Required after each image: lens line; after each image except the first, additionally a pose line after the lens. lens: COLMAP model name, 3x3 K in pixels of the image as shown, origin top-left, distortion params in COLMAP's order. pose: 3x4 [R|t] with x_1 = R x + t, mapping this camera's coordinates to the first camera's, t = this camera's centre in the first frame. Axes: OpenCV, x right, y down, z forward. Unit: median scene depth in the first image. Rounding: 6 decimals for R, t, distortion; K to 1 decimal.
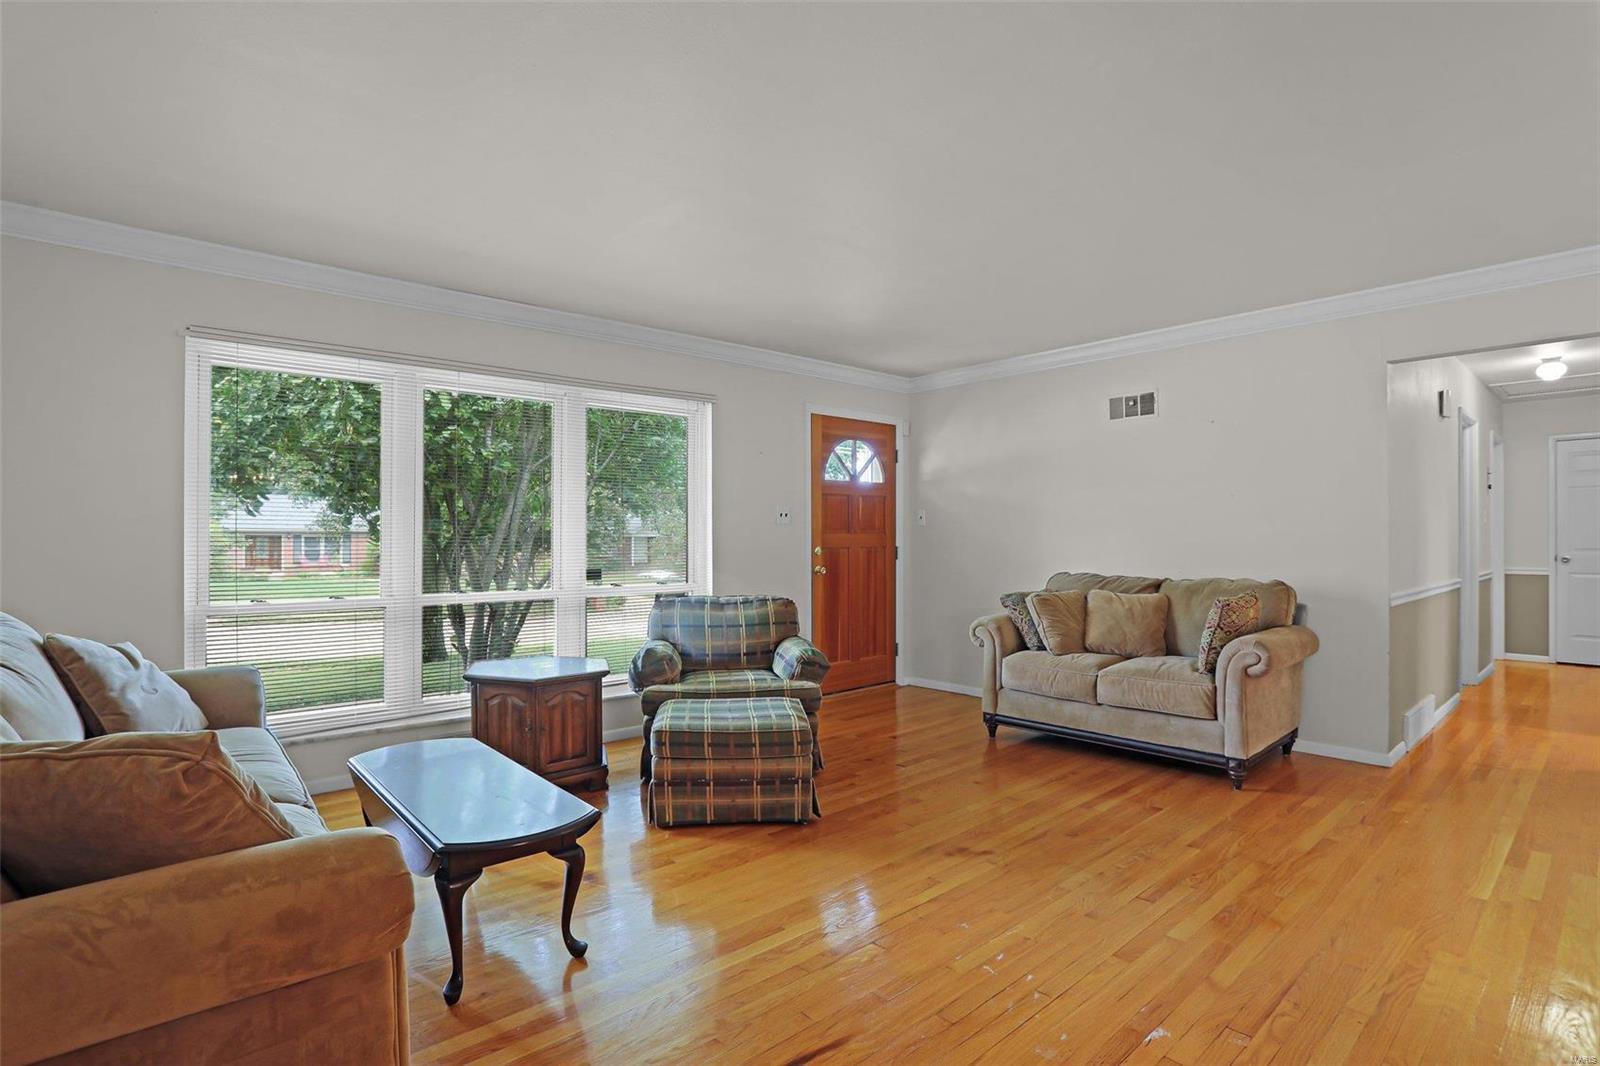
lens RADIAL K [[768.2, 0, 787.3], [0, 768.2, 532.5], [0, 0, 1]] dist [-0.083708, 0.037464]
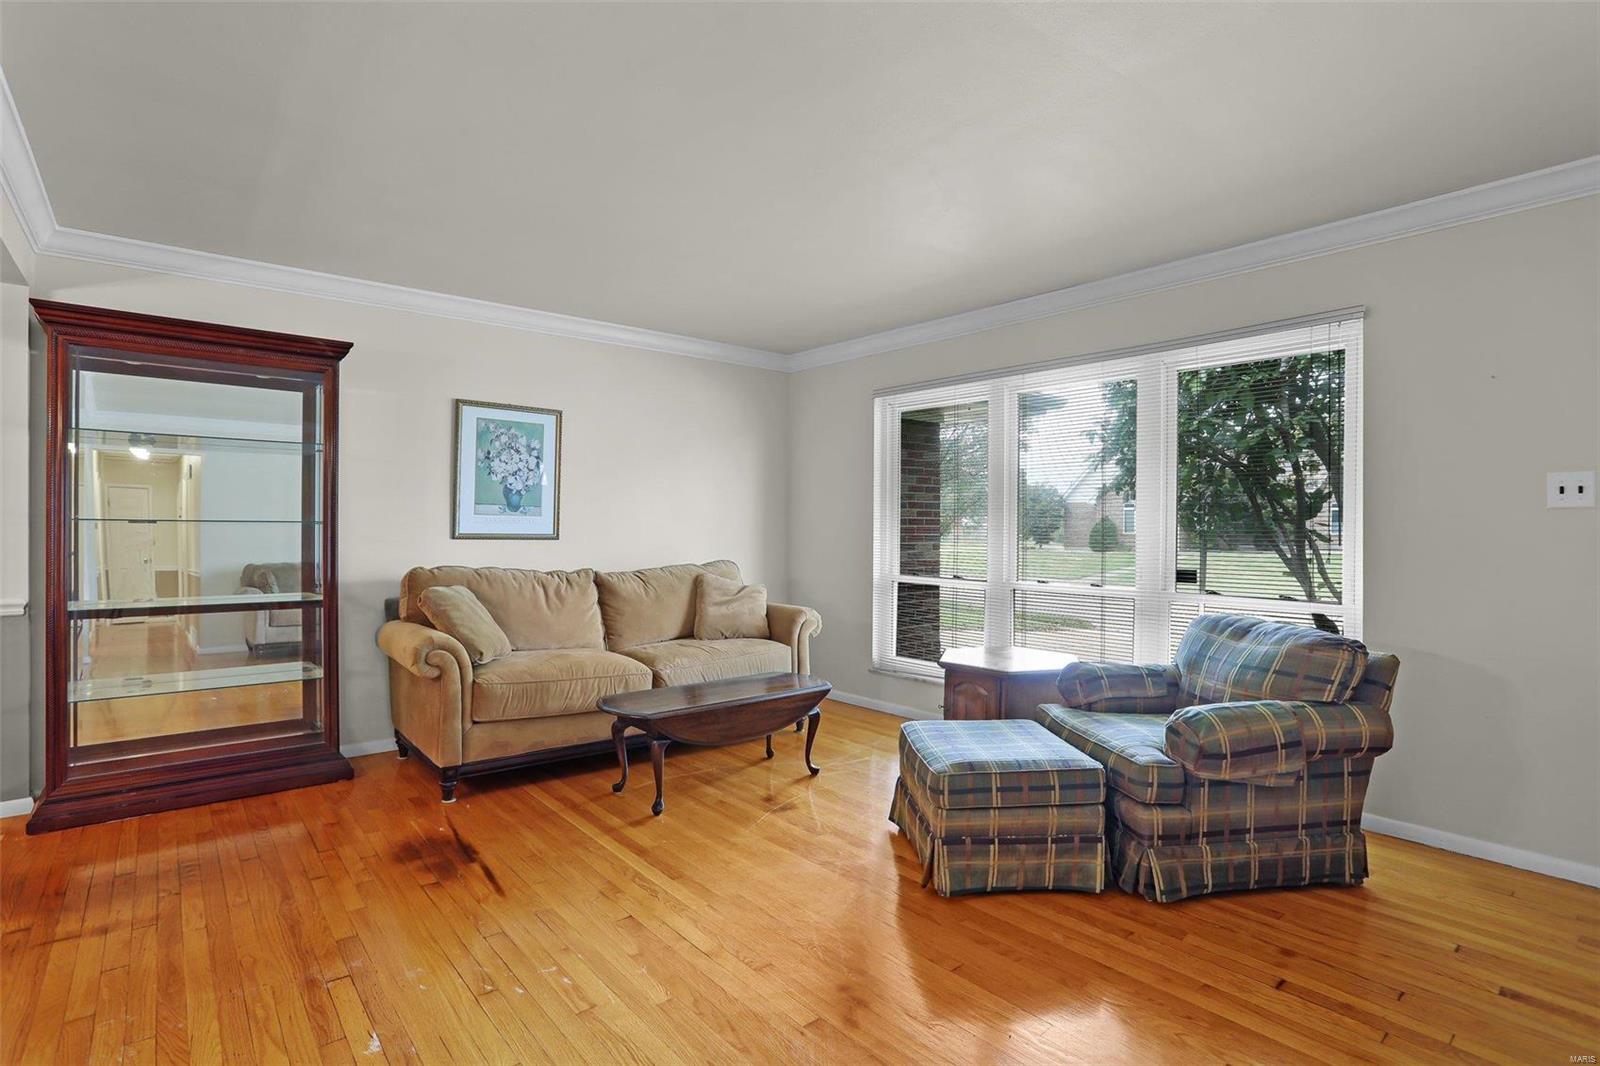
lens RADIAL K [[768.2, 0, 787.3], [0, 768.2, 532.5], [0, 0, 1]] dist [-0.083708, 0.037464]
pose [[-0.002581, 0.006304, -0.999977, 0.678352], [-0.004022, 0.999972, 0.006314, 0.005692], [0.999989, 0.004038, -0.002555, 0.720084]]
